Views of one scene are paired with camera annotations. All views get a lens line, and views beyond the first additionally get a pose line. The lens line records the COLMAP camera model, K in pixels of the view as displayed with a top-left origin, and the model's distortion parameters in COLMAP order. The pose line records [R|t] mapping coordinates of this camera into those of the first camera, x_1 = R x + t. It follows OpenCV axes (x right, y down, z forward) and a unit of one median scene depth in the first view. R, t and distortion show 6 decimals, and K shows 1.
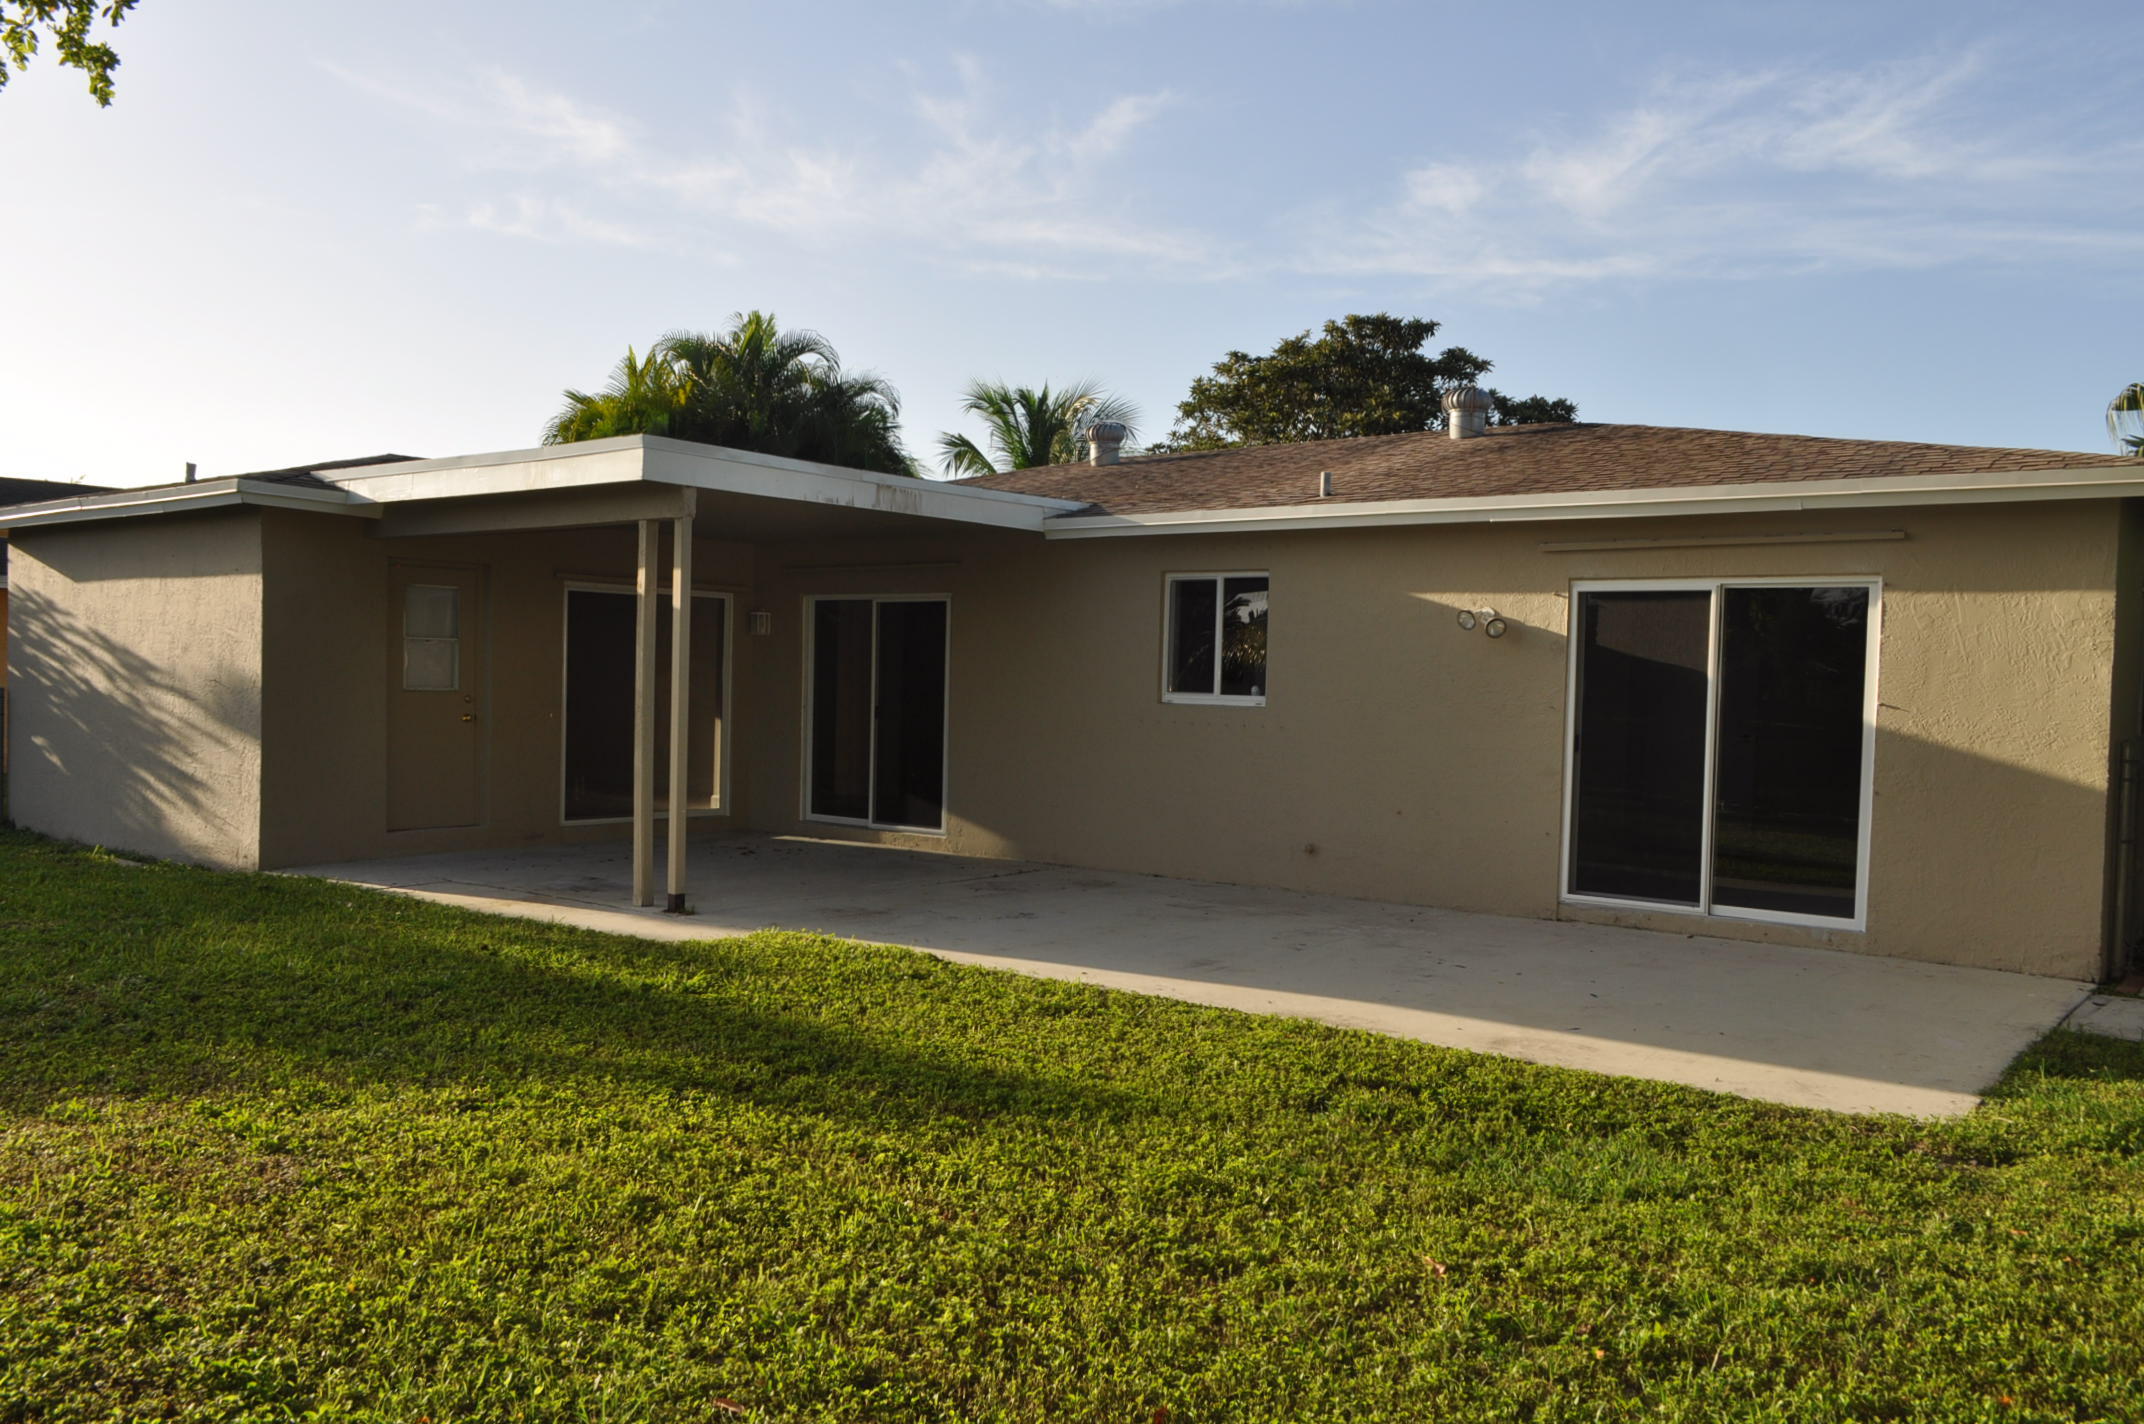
lens RADIAL K [[1669.0, 0, 1079.4], [0, 1669.0, 722.6], [0, 0, 1]] dist [-0.003375, -0.016764]
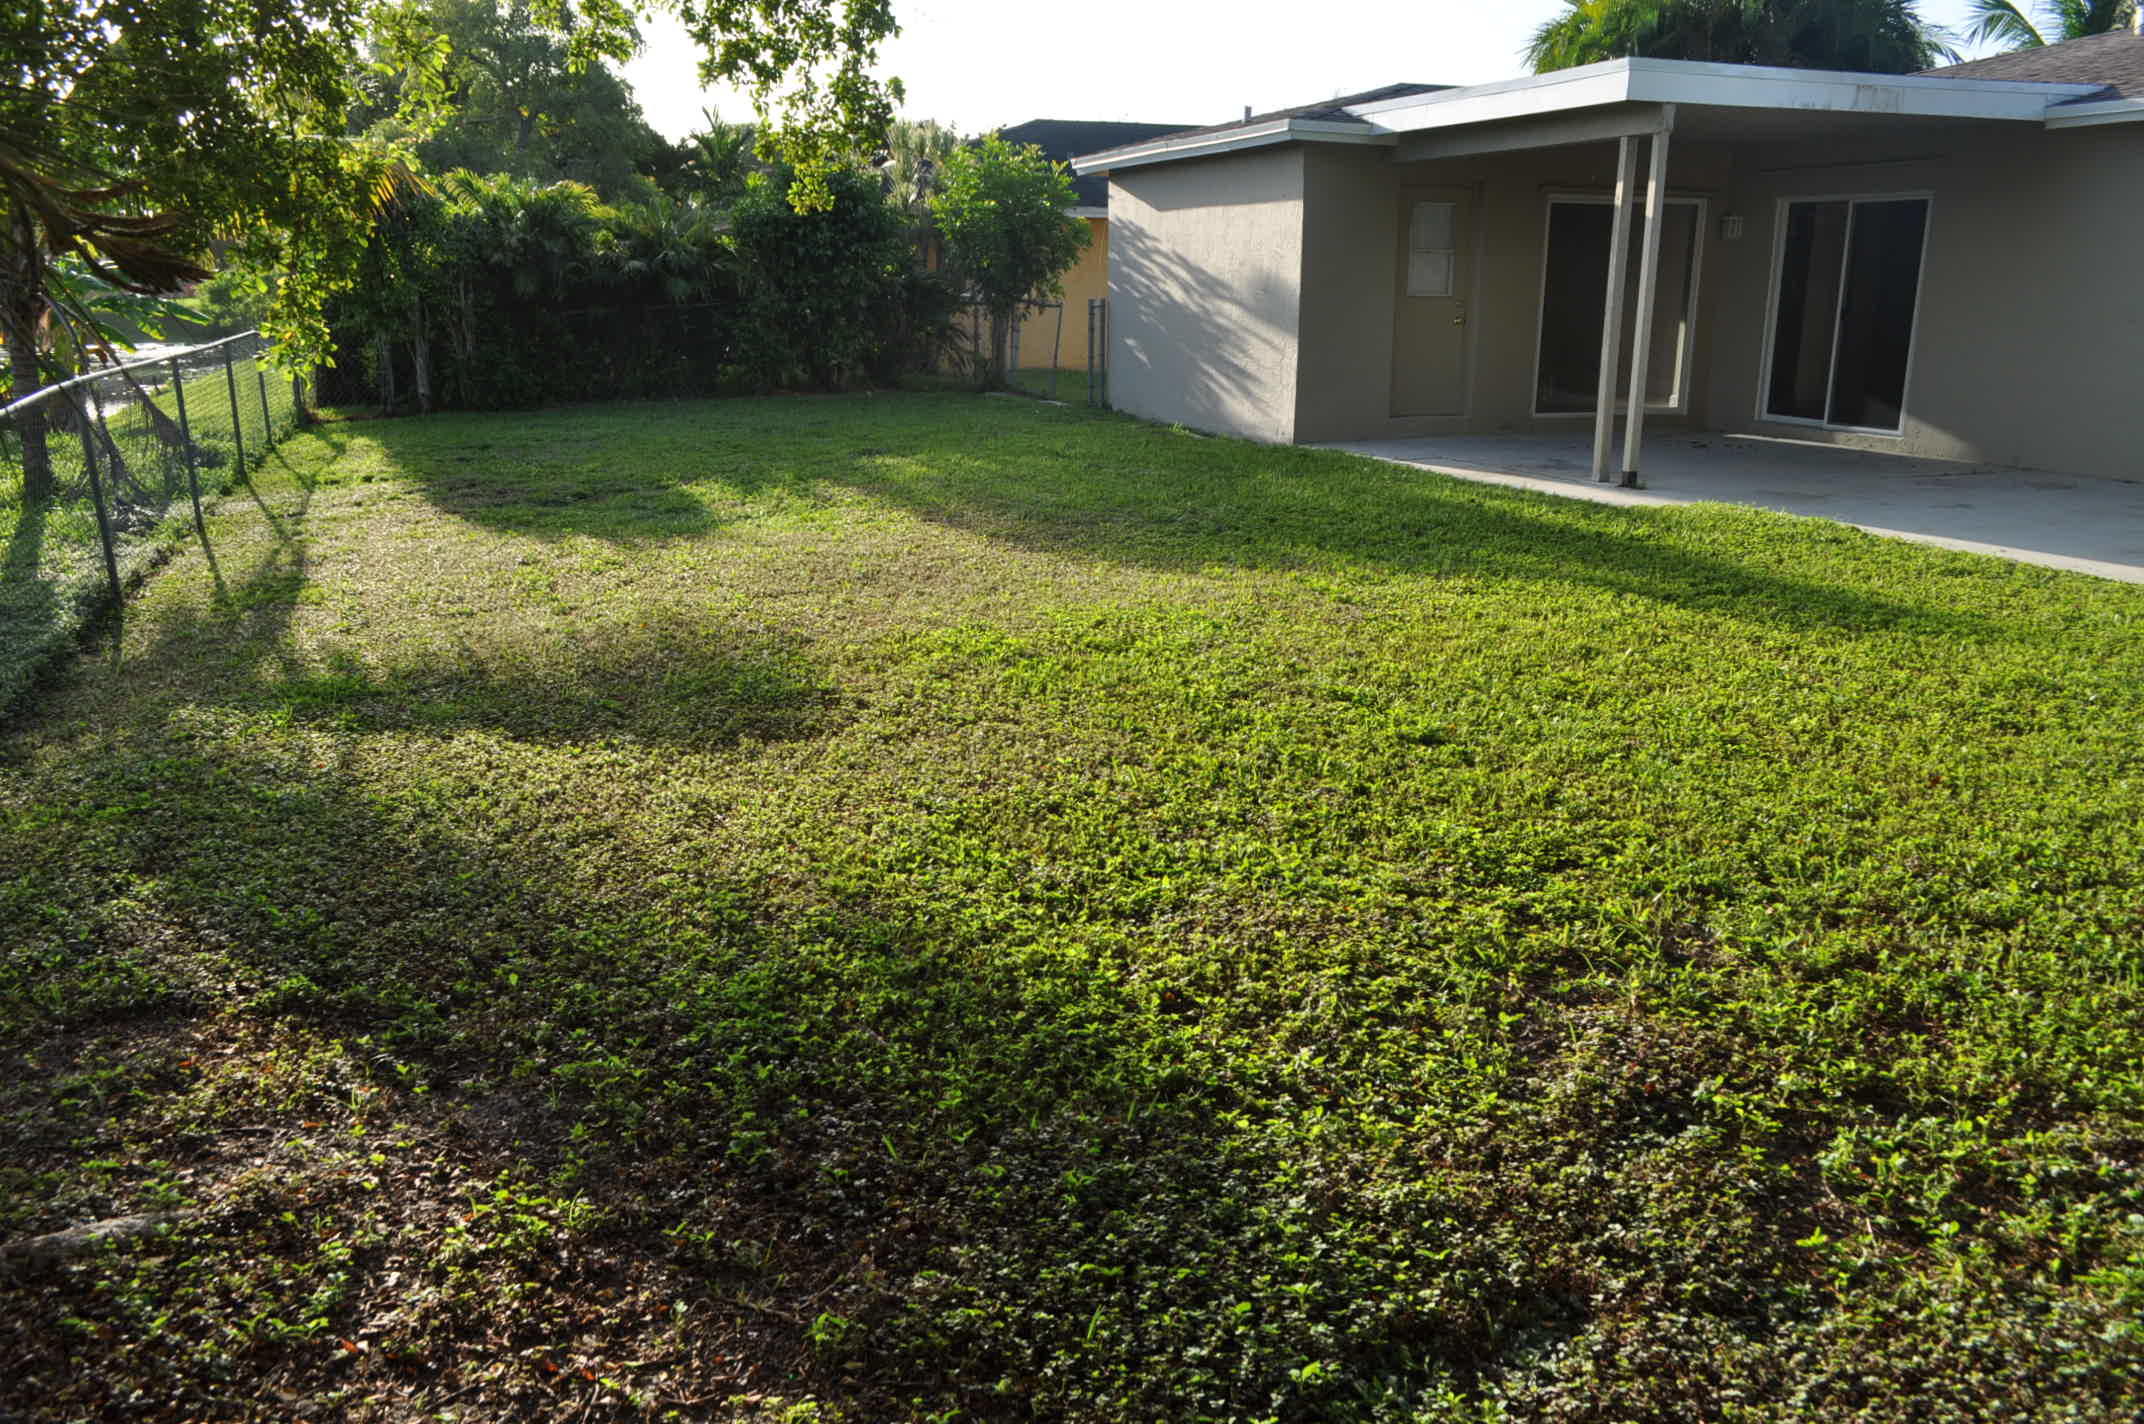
lens RADIAL K [[1669.0, 0, 1065.7], [0, 1669.0, 731.0], [0, 0, 1]] dist [-0.003375, -0.016764]
pose [[0.845661, 0.121607, -0.519683, 0.050938], [0.000618, 0.973473, 0.228801, 0.011539], [0.533721, -0.193810, 0.823152, -0.197897]]
